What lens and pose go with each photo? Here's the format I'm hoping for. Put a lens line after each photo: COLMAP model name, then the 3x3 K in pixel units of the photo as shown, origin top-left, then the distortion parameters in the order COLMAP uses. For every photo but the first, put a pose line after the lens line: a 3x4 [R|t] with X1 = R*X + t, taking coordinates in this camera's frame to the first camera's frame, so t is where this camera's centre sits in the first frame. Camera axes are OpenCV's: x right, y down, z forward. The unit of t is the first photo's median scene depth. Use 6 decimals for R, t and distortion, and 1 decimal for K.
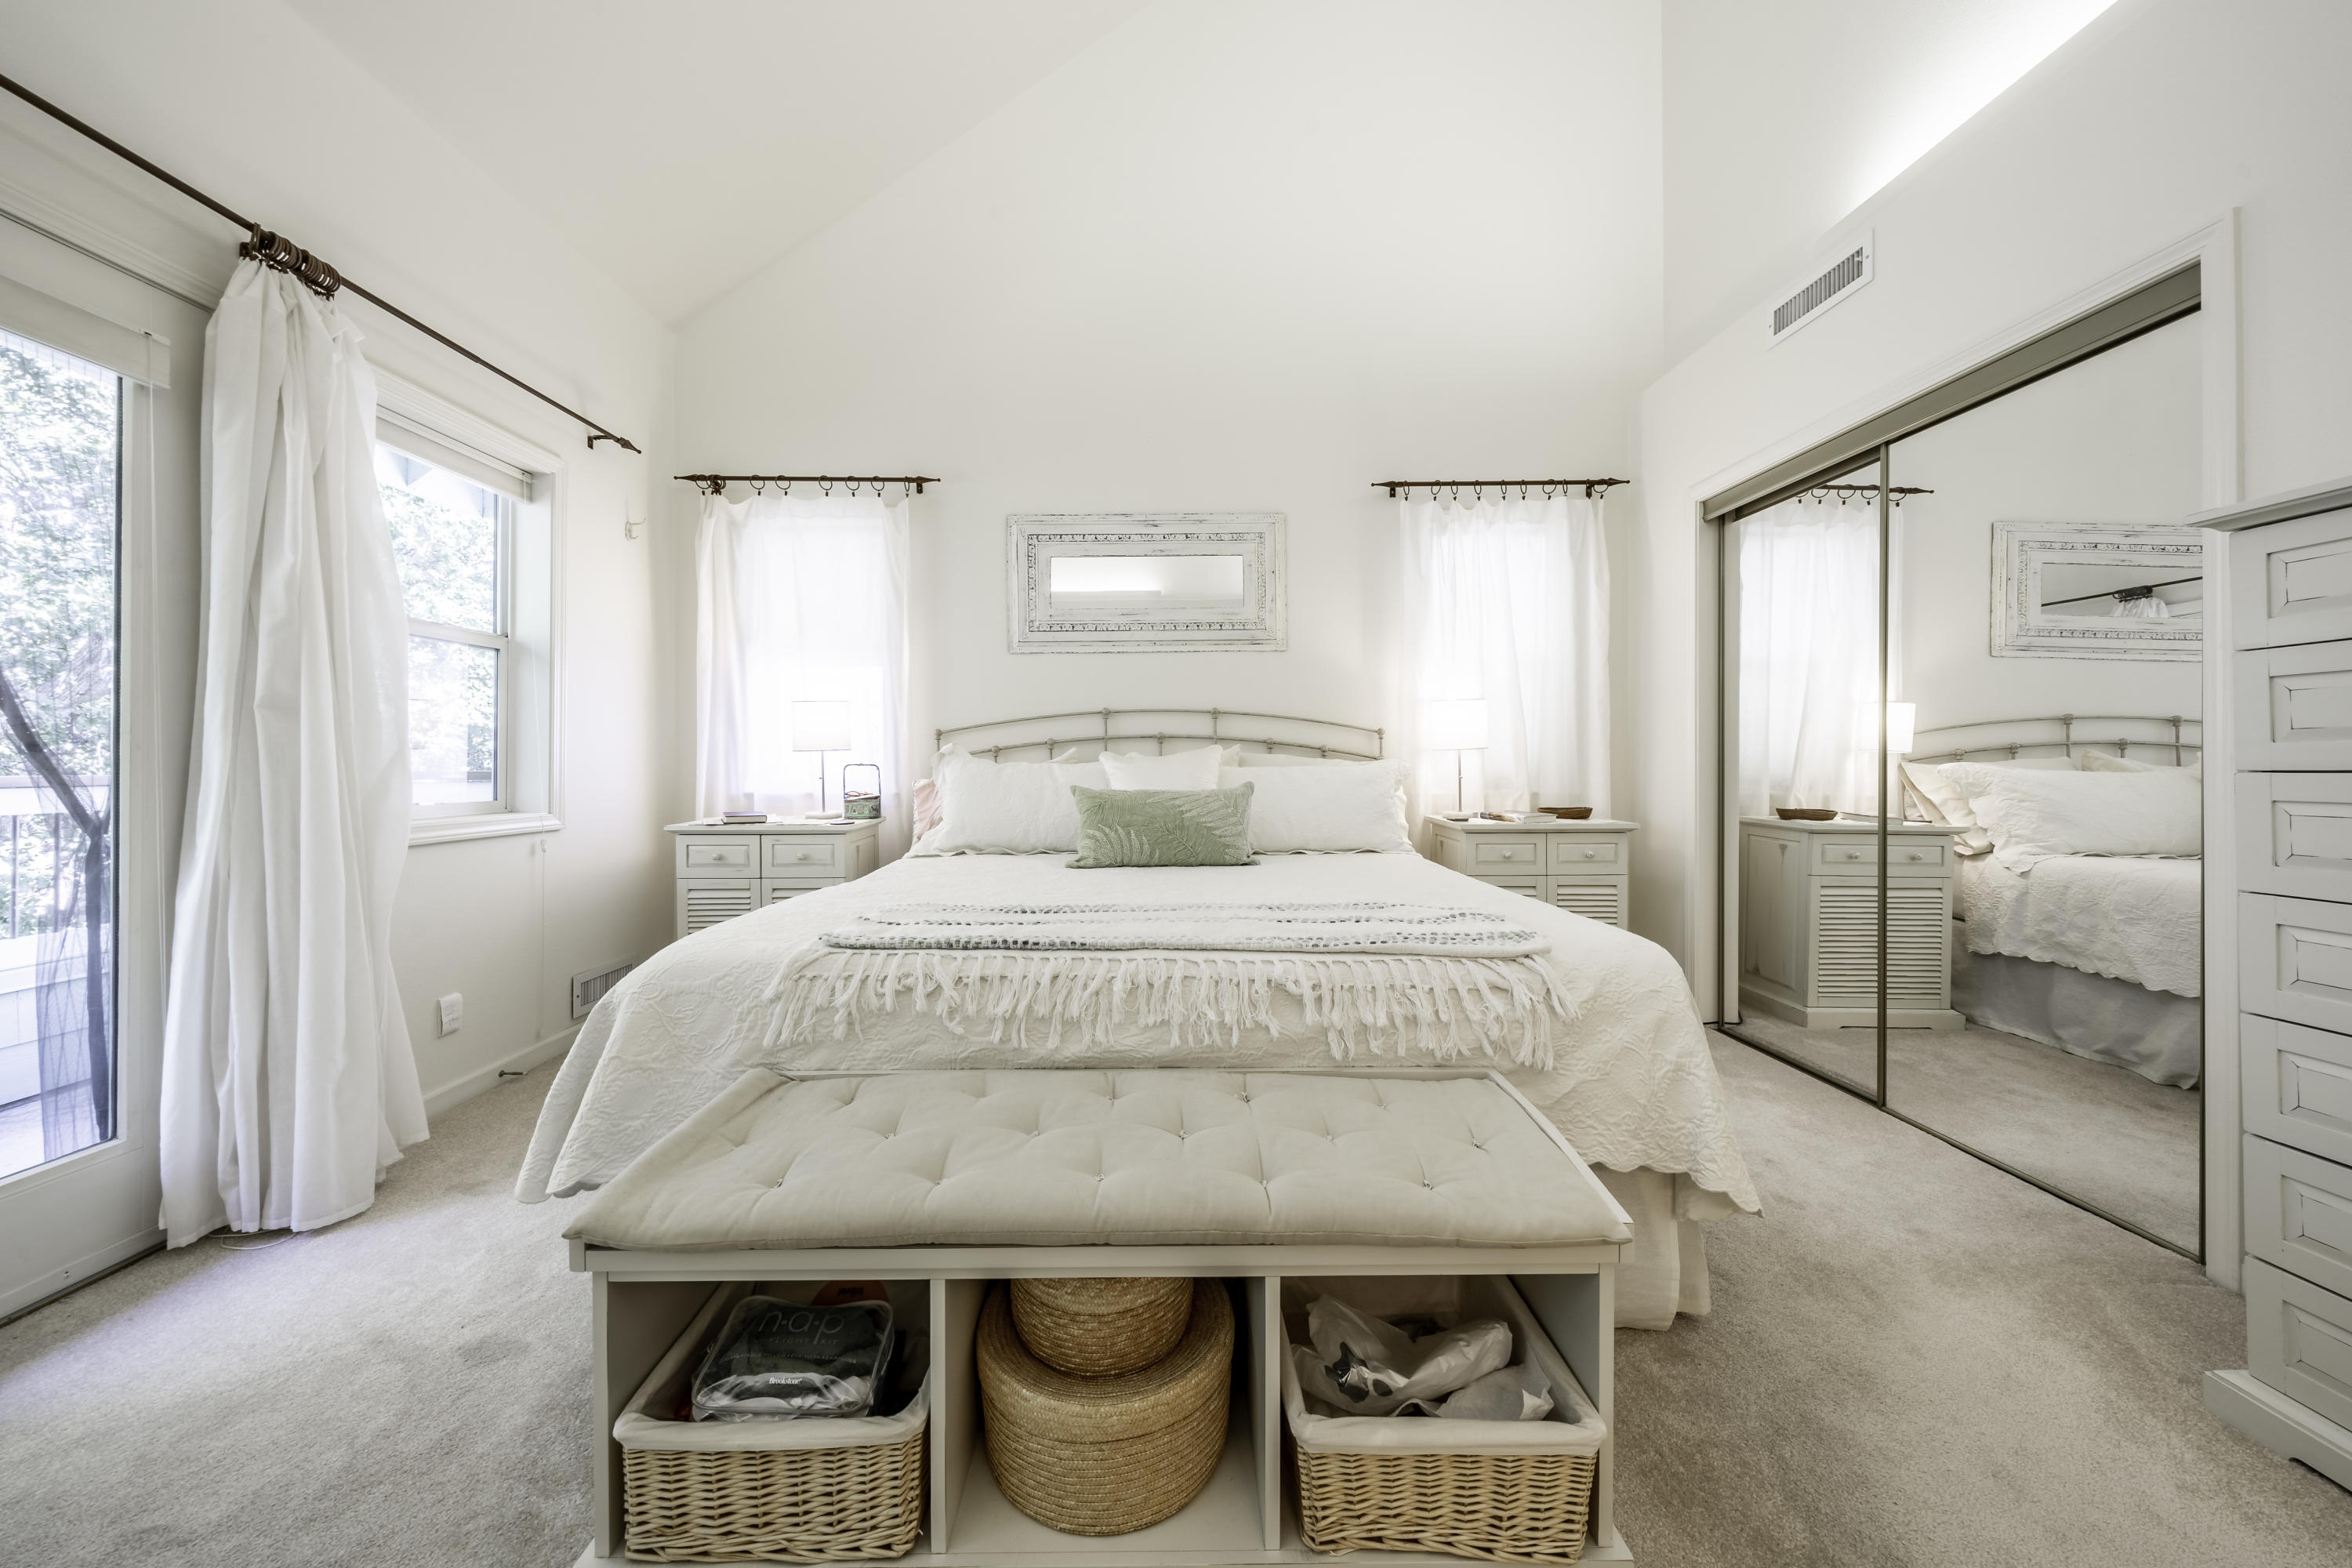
lens RADIAL K [[828.7, 0, 1175.2], [0, 828.7, 757.9], [0, 0, 1]] dist [0.005089, -0.000107]
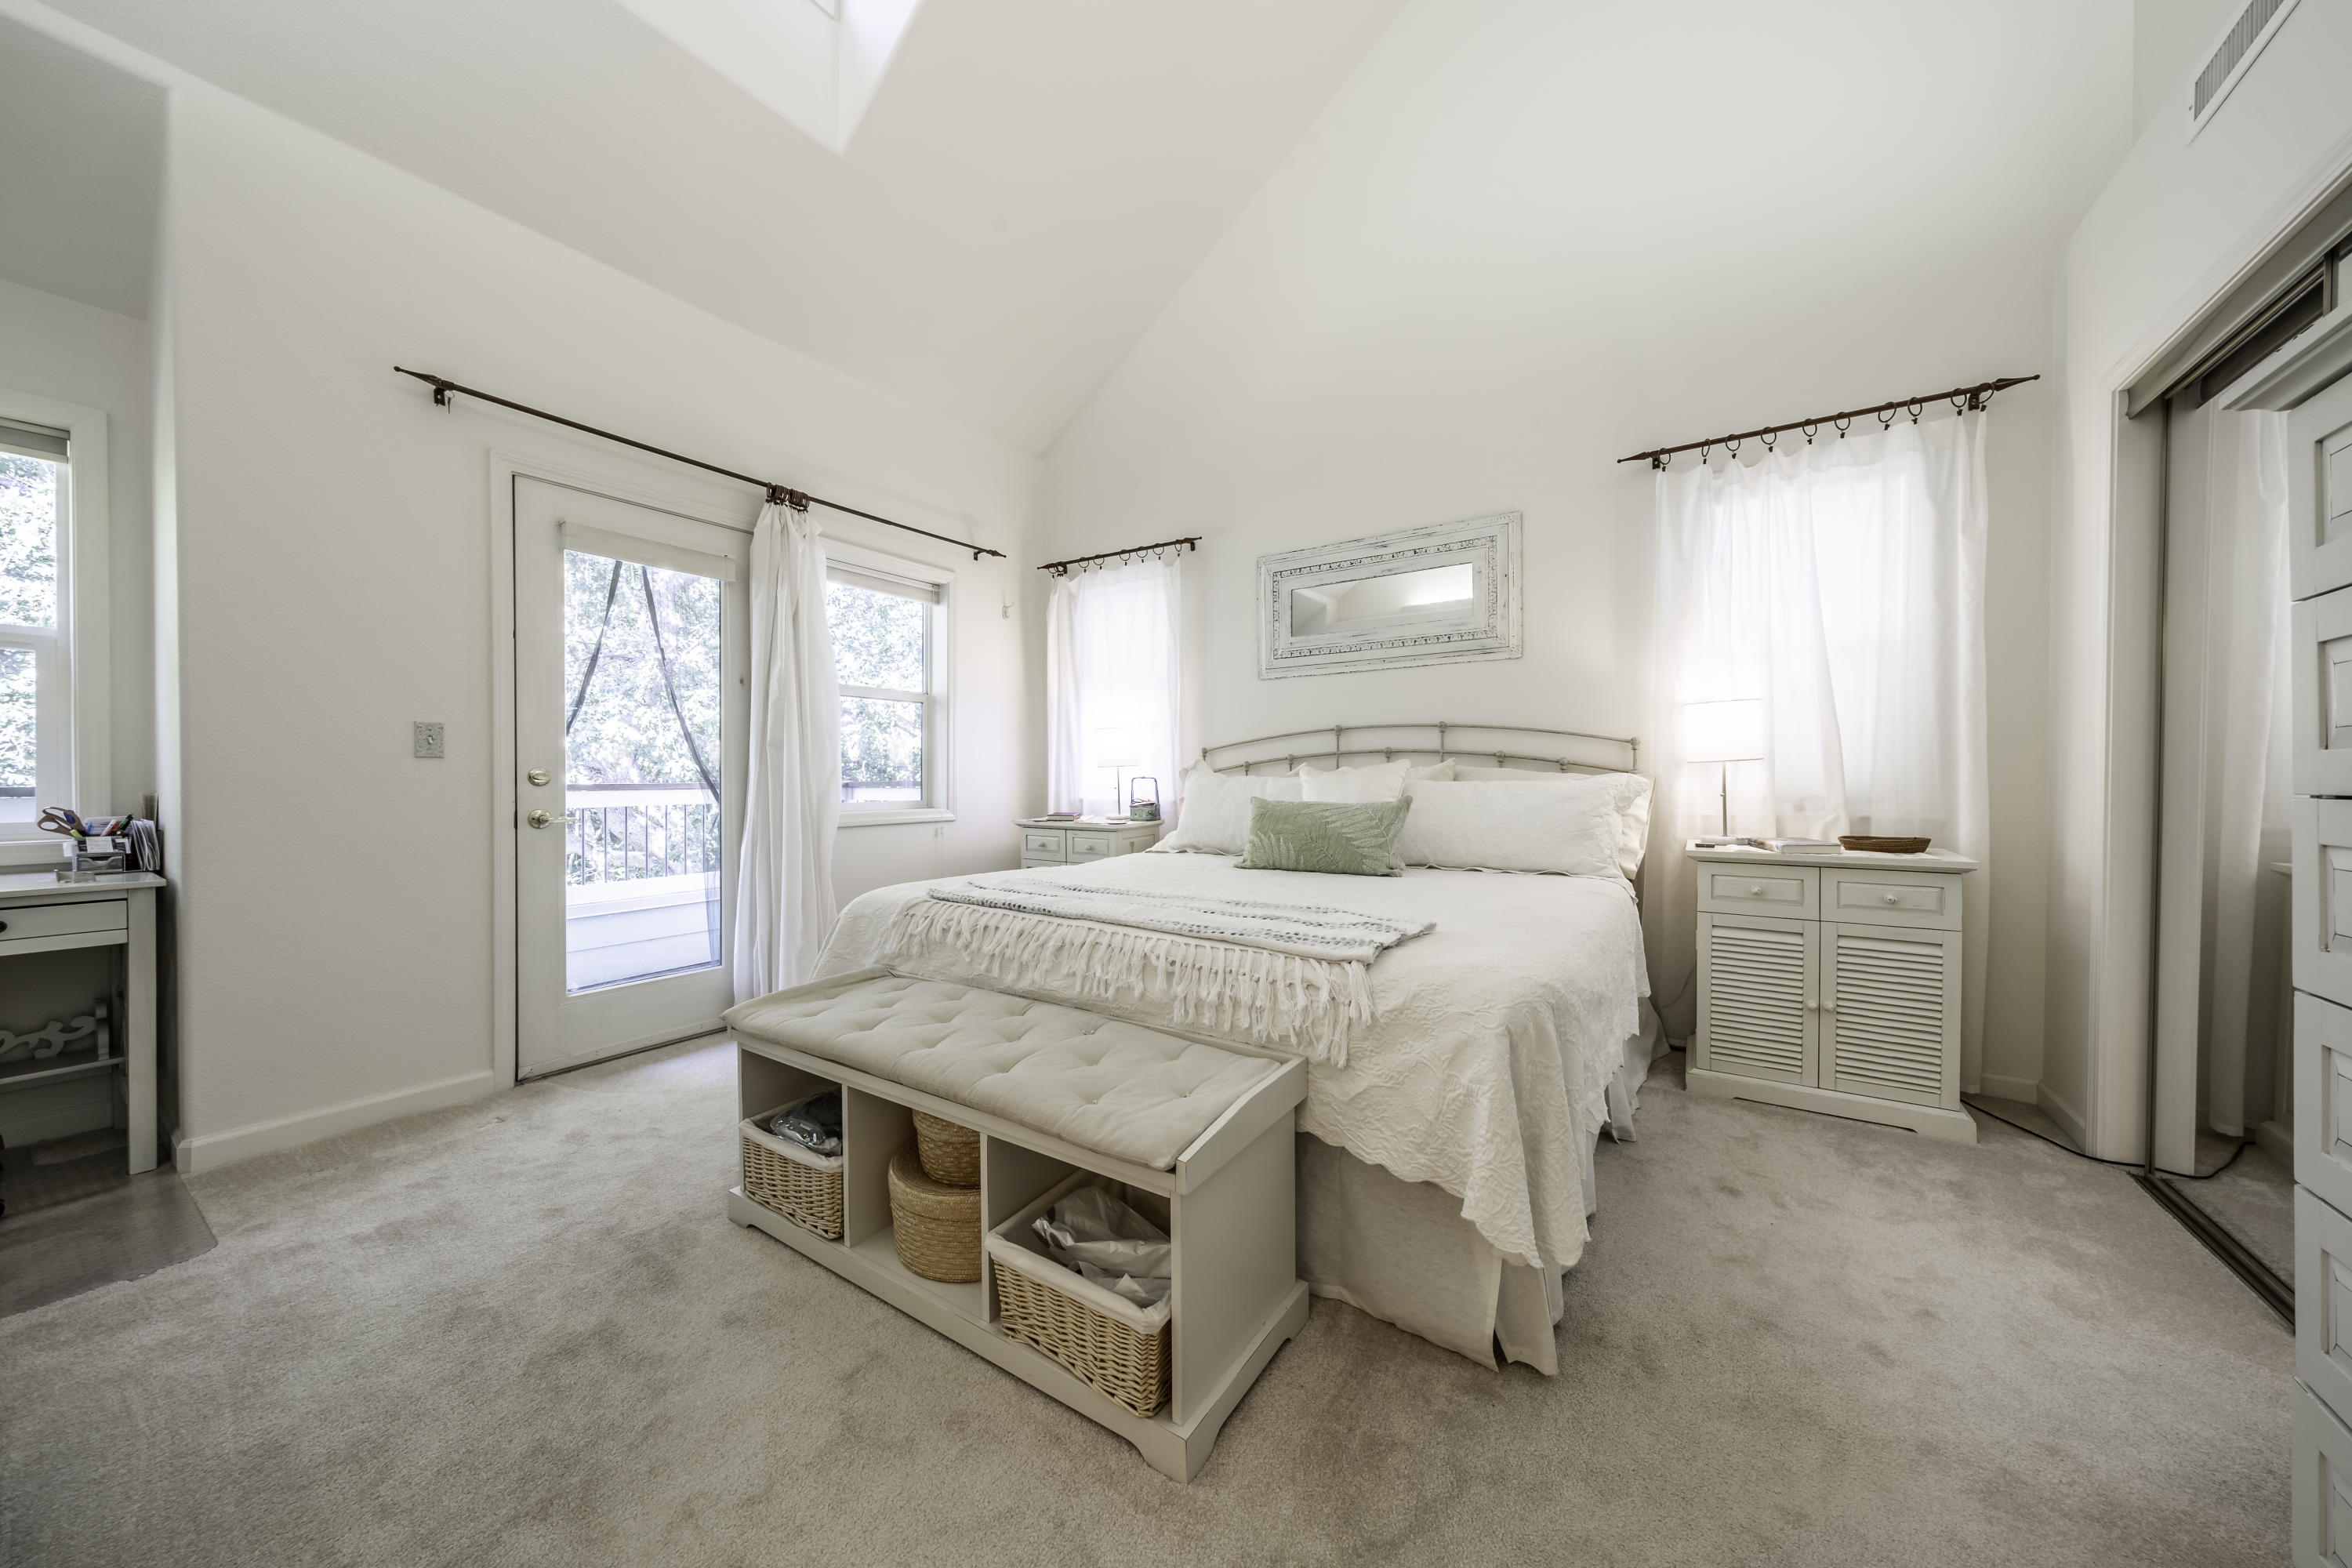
lens RADIAL K [[825.2, 0, 1176.0], [0, 825.2, 784.0], [0, 0, 1]] dist [0.001371, -0.000063]
pose [[0.819801, 0.007231, -0.572603, 0.417356], [0.002139, 0.999875, 0.015690, -0.001946], [0.572644, -0.014088, 0.819683, 0.008593]]
